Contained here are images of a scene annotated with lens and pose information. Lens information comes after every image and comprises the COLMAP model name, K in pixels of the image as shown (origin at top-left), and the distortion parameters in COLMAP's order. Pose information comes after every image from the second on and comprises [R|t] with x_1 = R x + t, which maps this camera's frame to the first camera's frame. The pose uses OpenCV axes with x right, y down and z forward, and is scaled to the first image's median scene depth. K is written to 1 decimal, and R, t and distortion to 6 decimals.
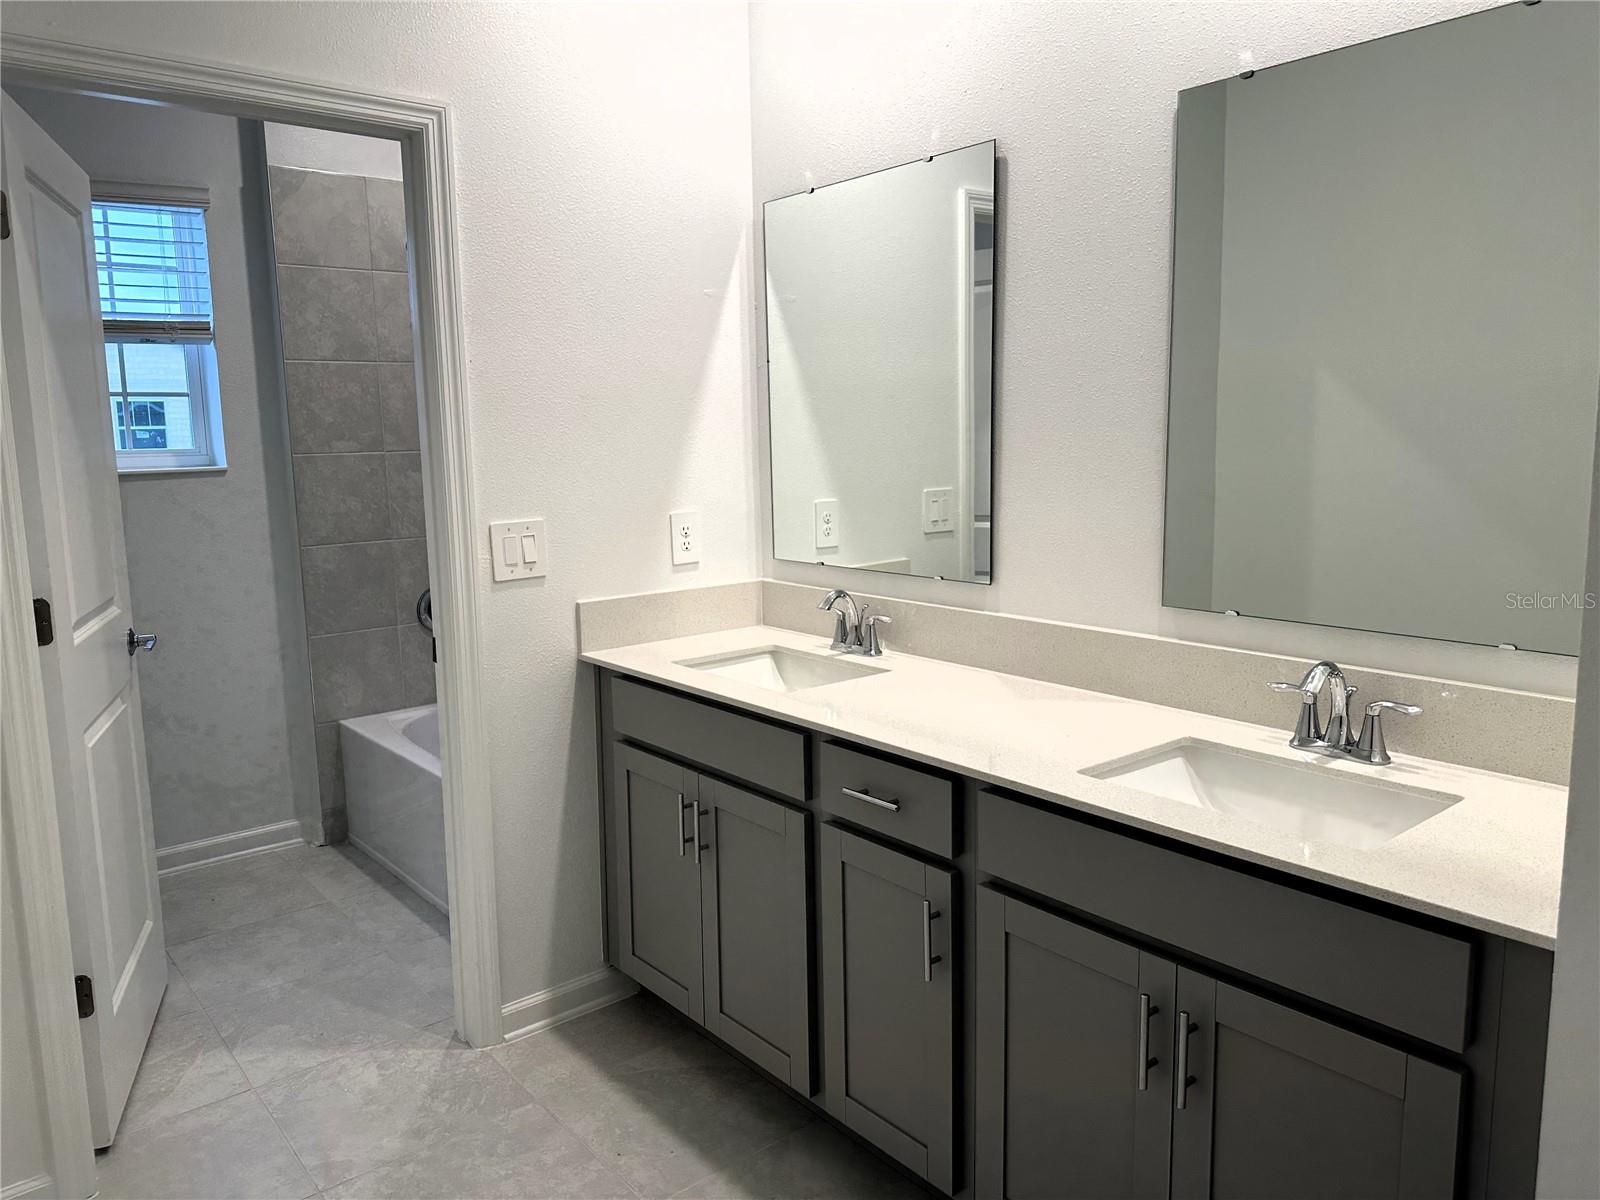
lens RADIAL K [[1130.7, 0, 811.7], [0, 1130.7, 592.8], [0, 0, 1]] dist [0.037295, -0.056946]
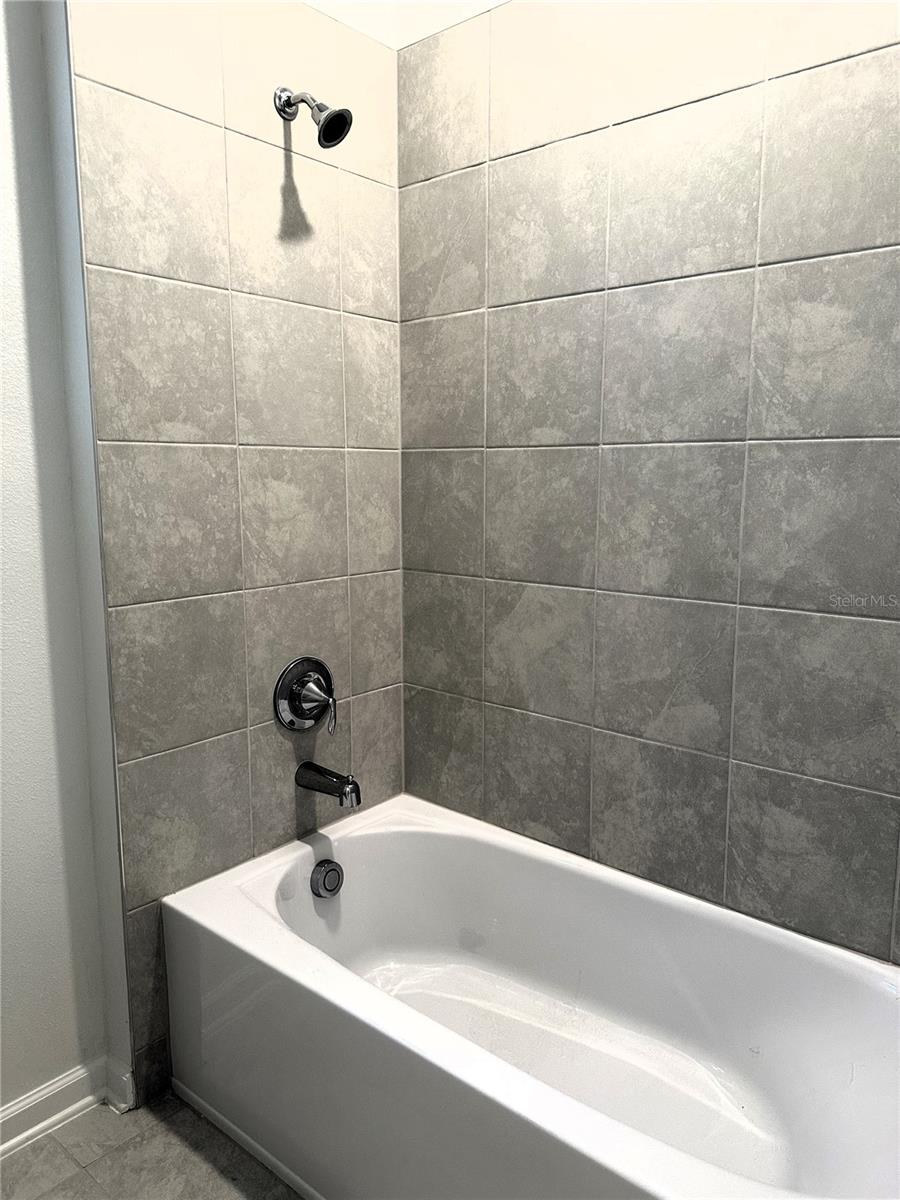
lens RADIAL K [[848.0, 0, 453.9], [0, 848.0, 603.0], [0, 0, 1]] dist [0.037295, -0.056946]
pose [[0.987508, -0.005879, 0.157458, -0.331305], [0.005169, 0.999975, 0.004921, -0.041812], [-0.157483, -0.004046, 0.987513, 0.534009]]
